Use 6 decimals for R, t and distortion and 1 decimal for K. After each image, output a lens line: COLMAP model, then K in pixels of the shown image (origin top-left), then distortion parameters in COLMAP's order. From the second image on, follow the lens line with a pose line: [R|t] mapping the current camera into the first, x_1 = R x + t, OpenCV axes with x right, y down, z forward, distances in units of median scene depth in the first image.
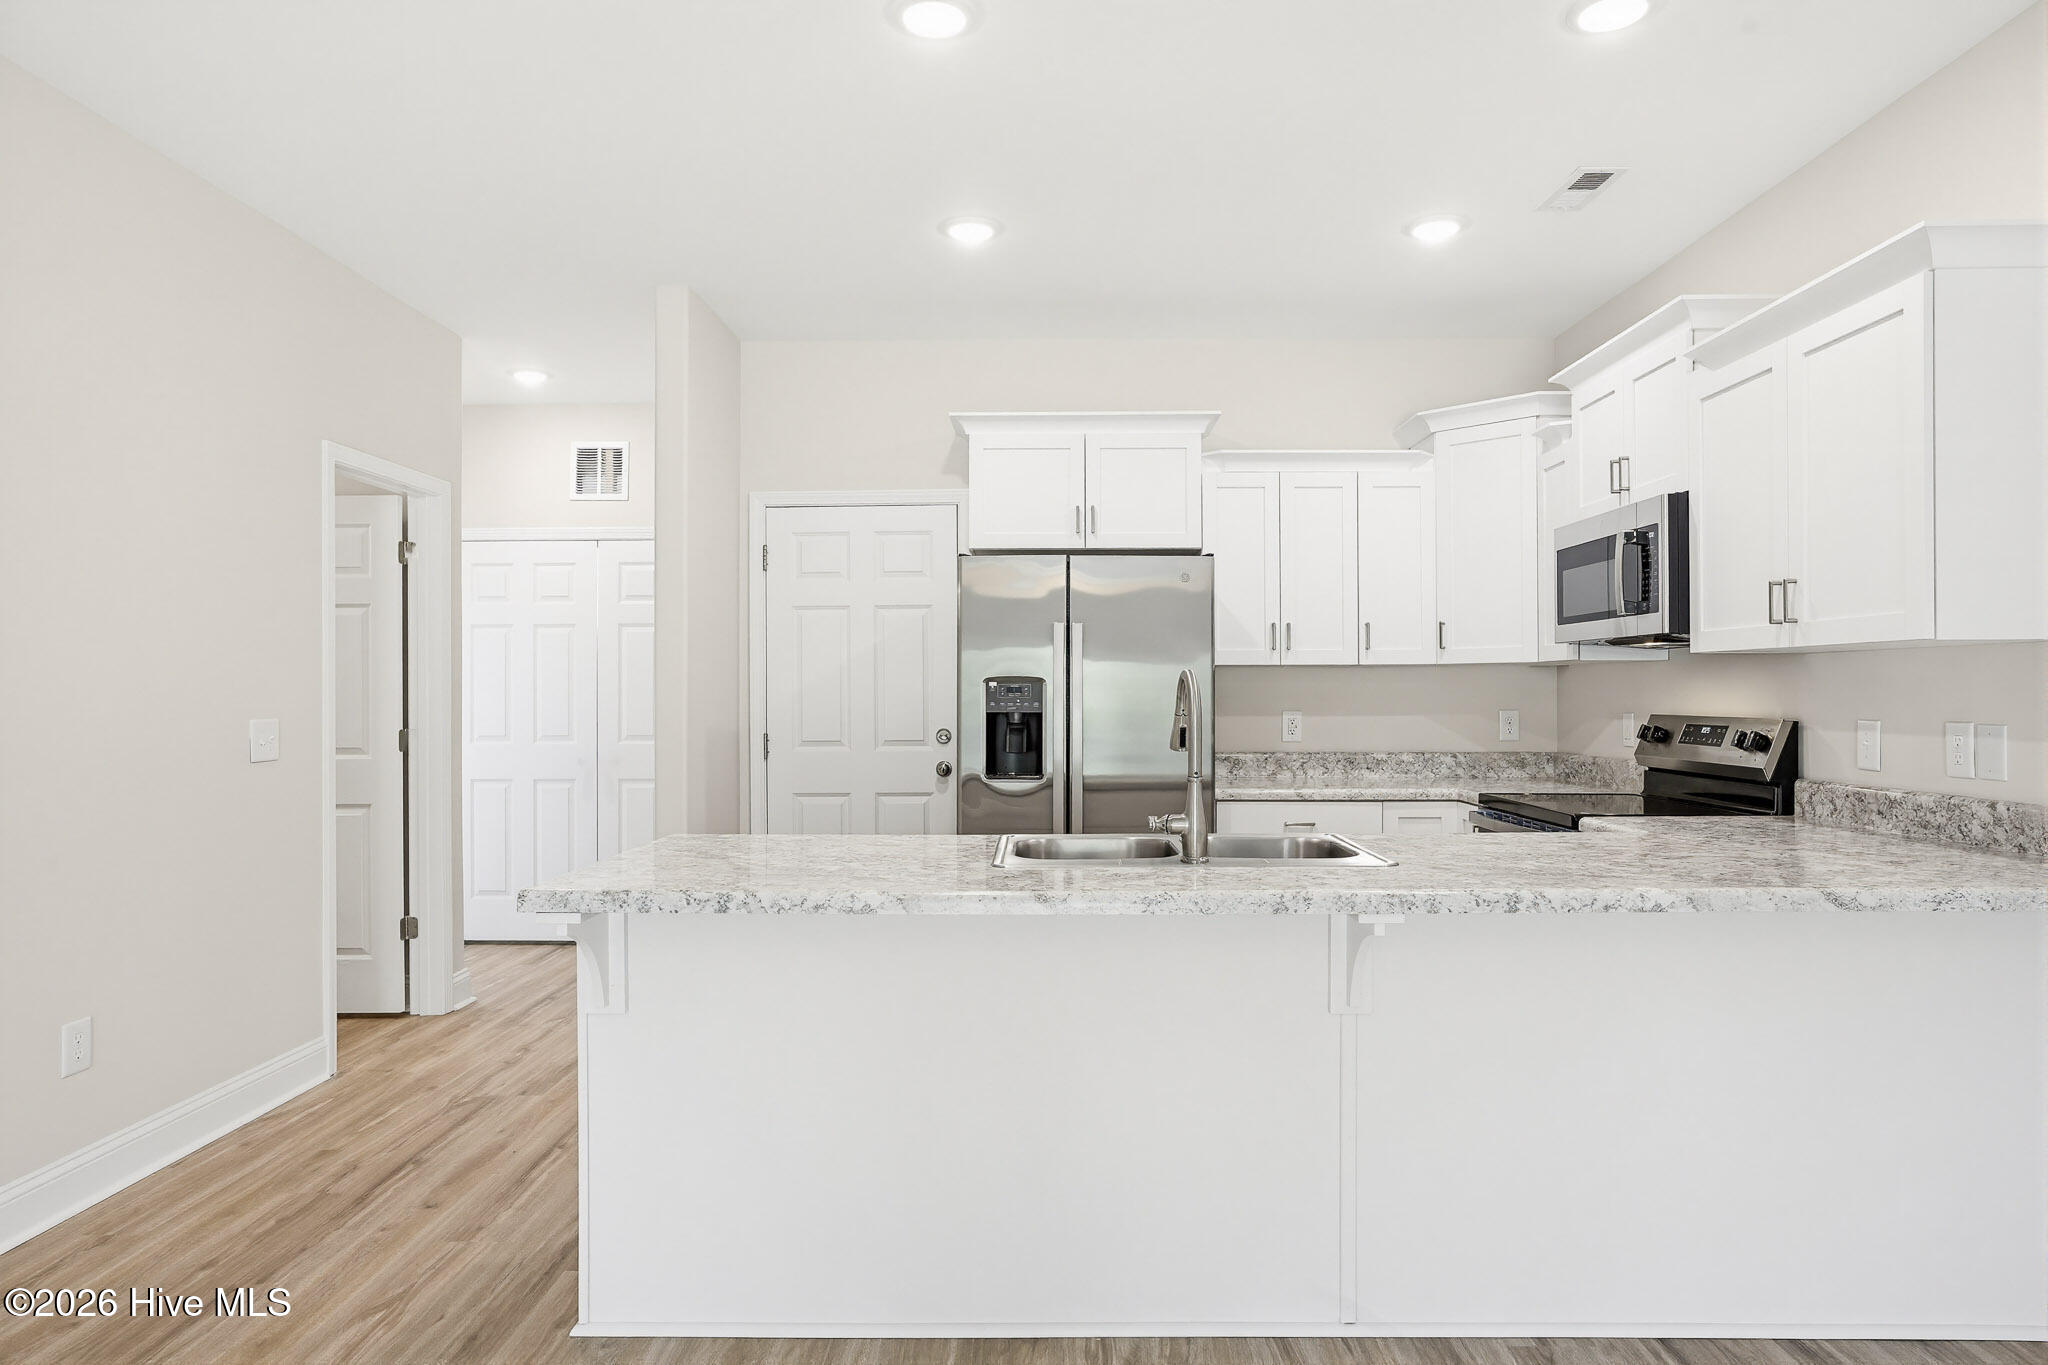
lens RADIAL K [[1202.9, 0, 1027.4], [0, 1202.9, 693.6], [0, 0, 1]] dist [-0.038125, 0.028466]
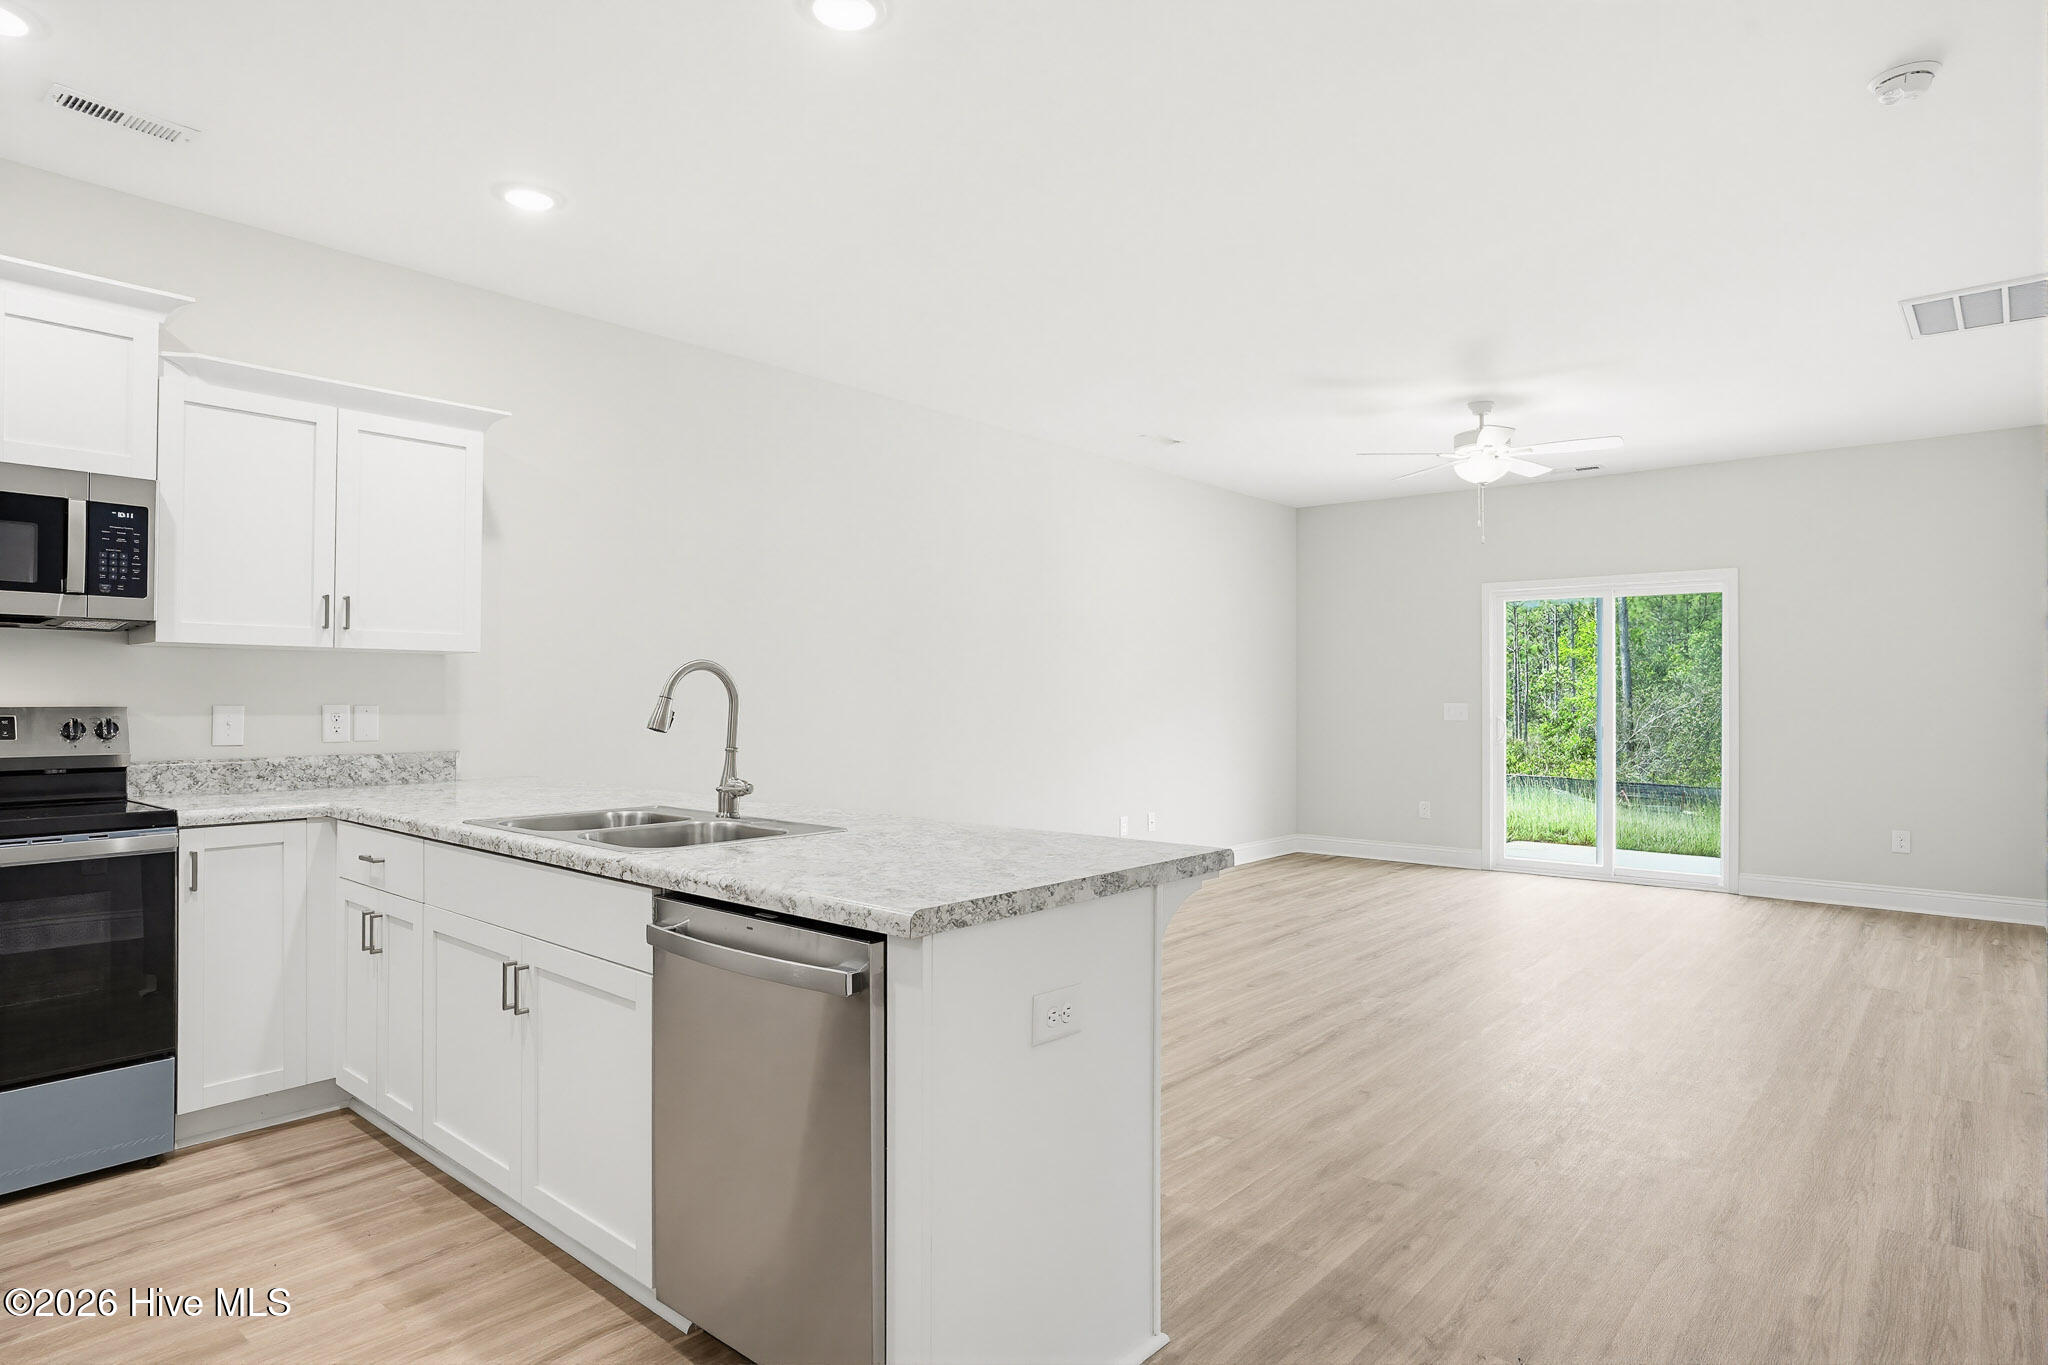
lens RADIAL K [[1173.0, 0, 1039.8], [0, 1173.0, 687.9], [0, 0, 1]] dist [-0.035858, 0.027620]
pose [[-0.773831, 0.002285, 0.633388, -0.508226], [-0.001591, 0.999983, -0.005551, 0.007217], [-0.633390, -0.005303, -0.773815, 1.013092]]
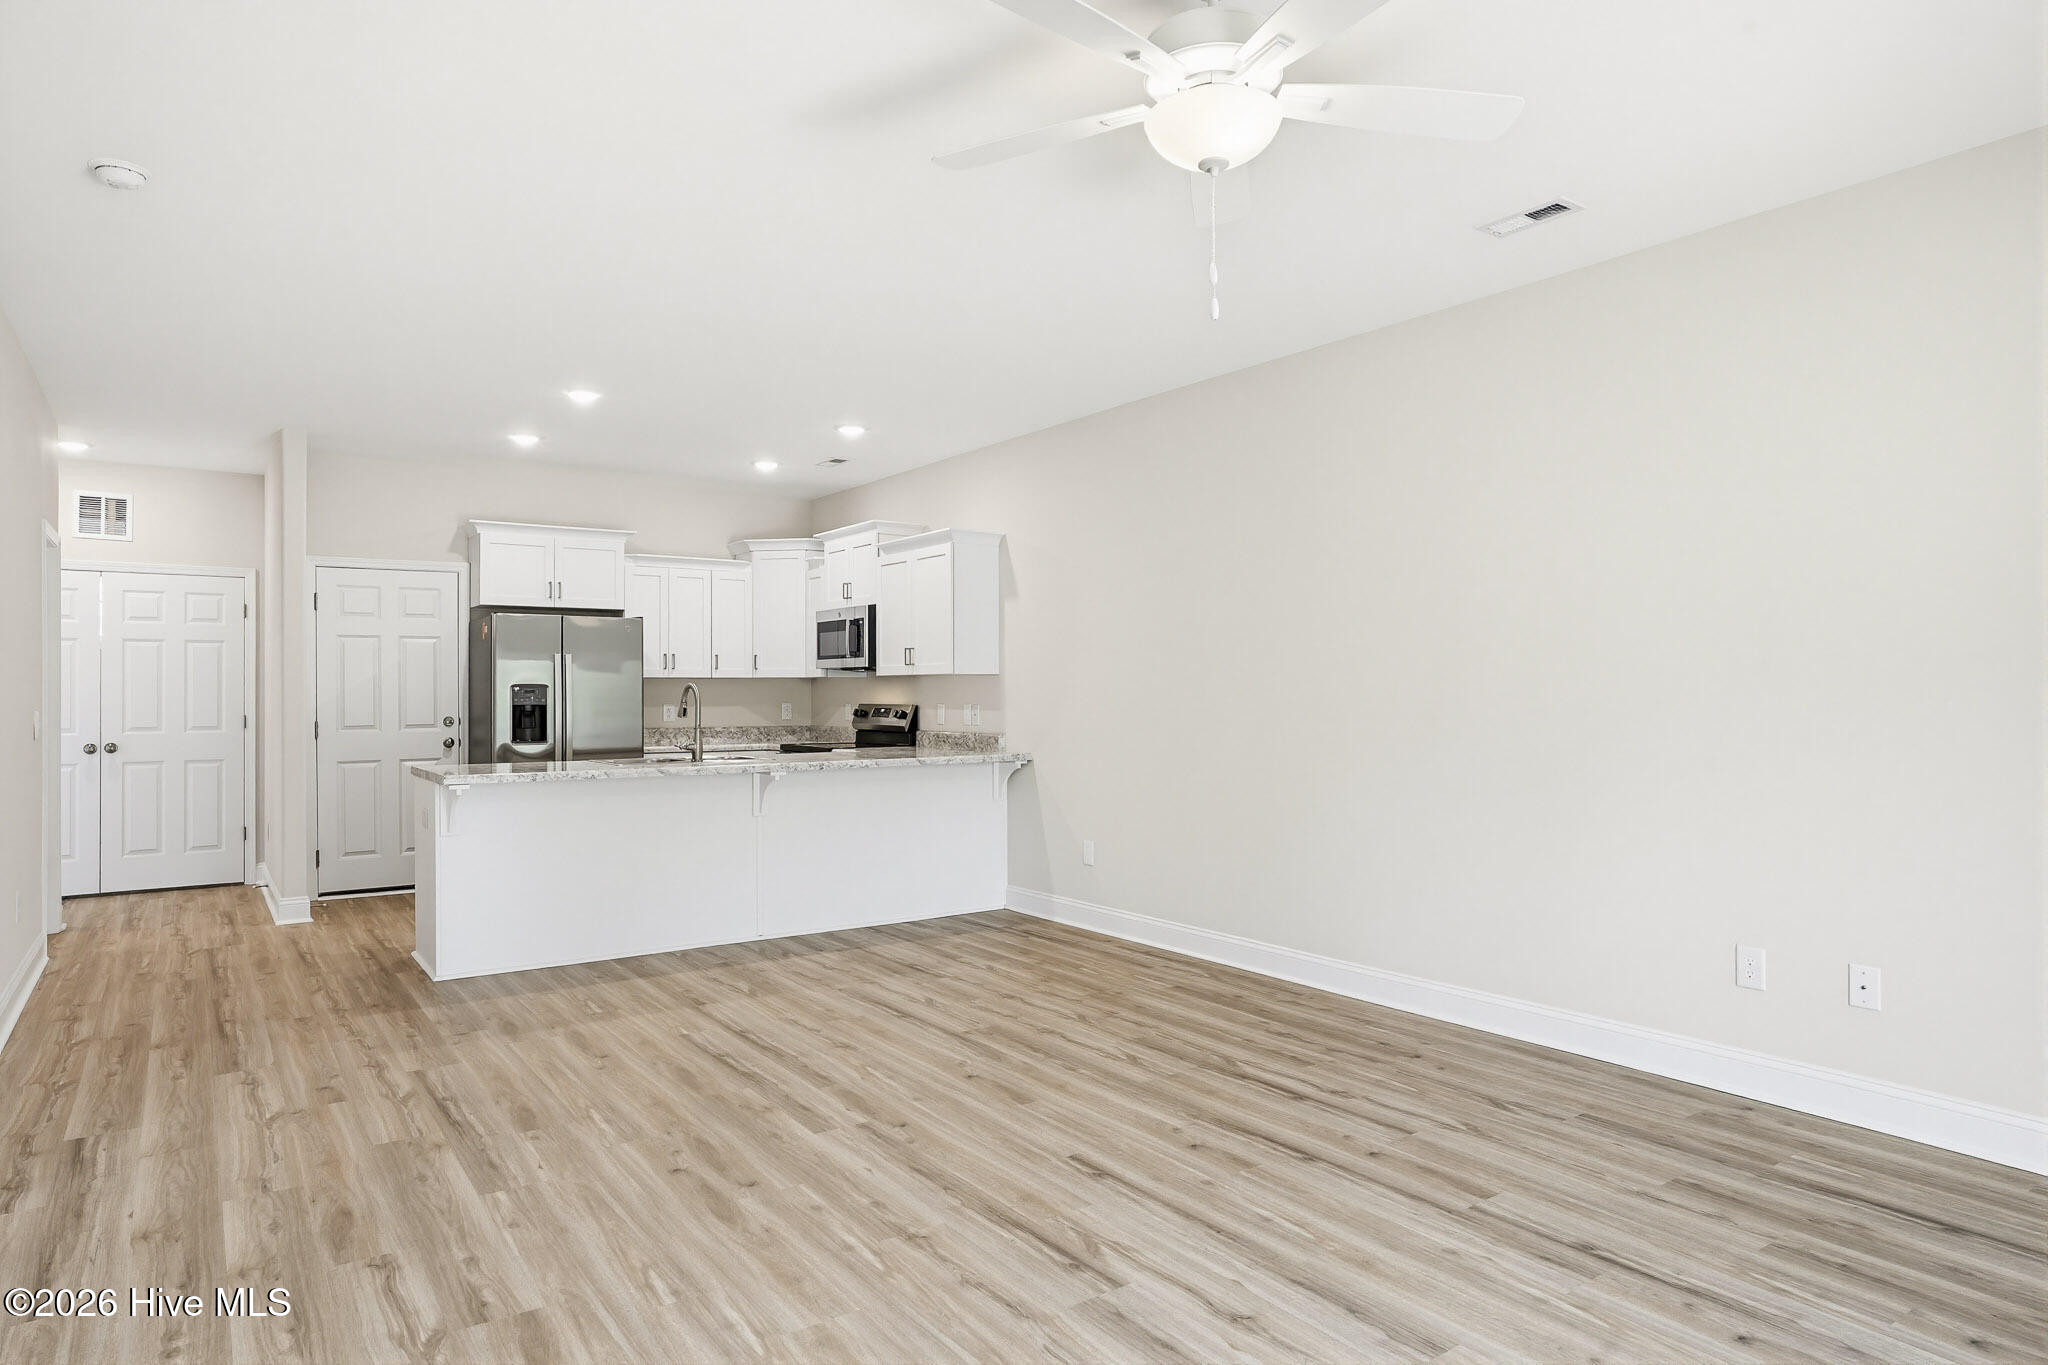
lens RADIAL K [[1202.9, 0, 1025.9], [0, 1202.9, 682.9], [0, 0, 1]] dist [-0.038125, 0.028466]
pose [[0.806394, 0.003971, 0.591366, -0.452194], [0.001233, 0.999964, -0.008397, -0.000586], [-0.591378, 0.007500, 0.806360, -0.807931]]
